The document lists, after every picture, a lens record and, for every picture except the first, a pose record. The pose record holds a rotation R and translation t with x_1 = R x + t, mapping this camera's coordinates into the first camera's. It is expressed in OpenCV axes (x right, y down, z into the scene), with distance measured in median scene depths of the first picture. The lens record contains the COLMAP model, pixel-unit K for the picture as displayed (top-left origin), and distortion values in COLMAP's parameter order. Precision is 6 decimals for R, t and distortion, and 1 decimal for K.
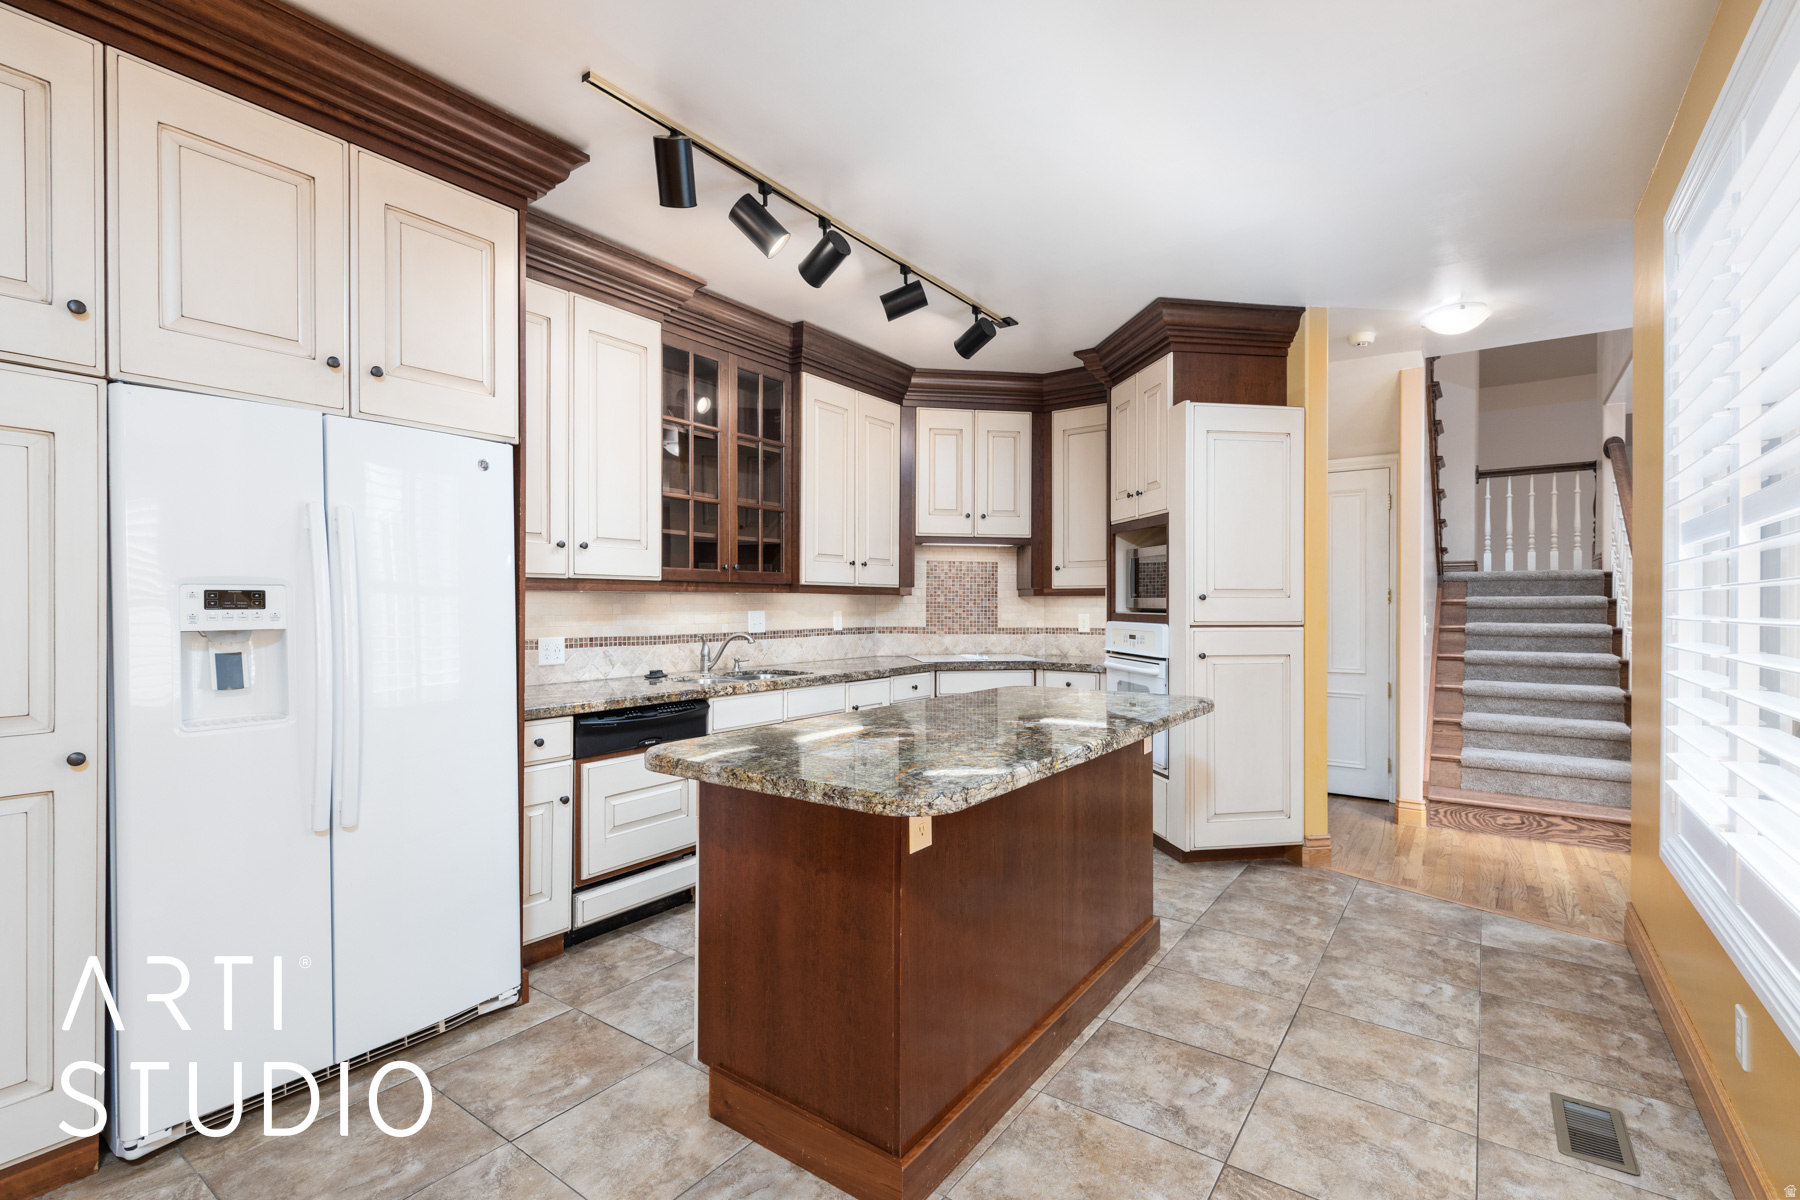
lens RADIAL K [[824.7, 0, 901.0], [0, 824.7, 604.8], [0, 0, 1]] dist [0.002705, 0.000483]
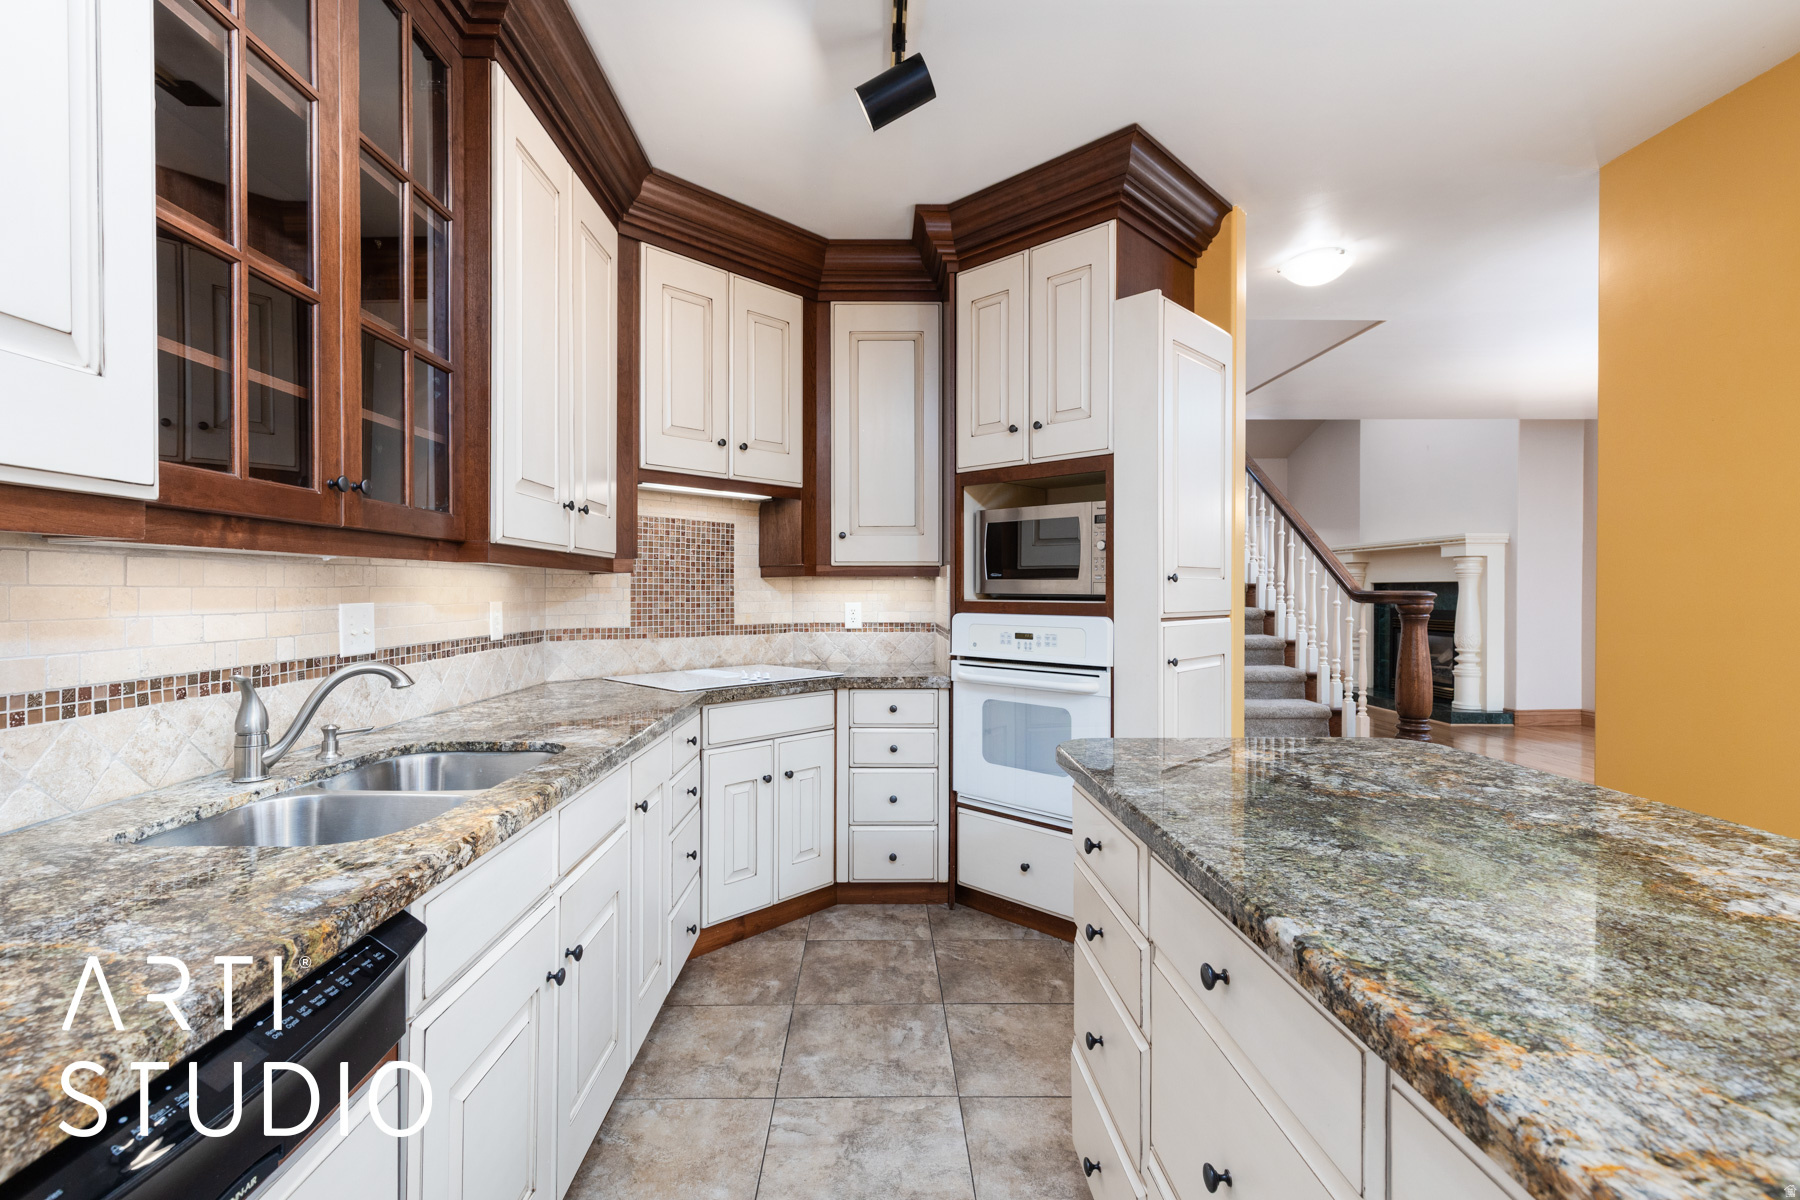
lens RADIAL K [[824.7, 0, 894.2], [0, 824.7, 597.3], [0, 0, 1]] dist [0.002705, 0.000483]
pose [[0.801729, -0.006076, 0.597657, -0.187974], [0.001634, 0.999967, 0.007974, 0.001233], [-0.597686, -0.005417, 0.801712, 0.453970]]
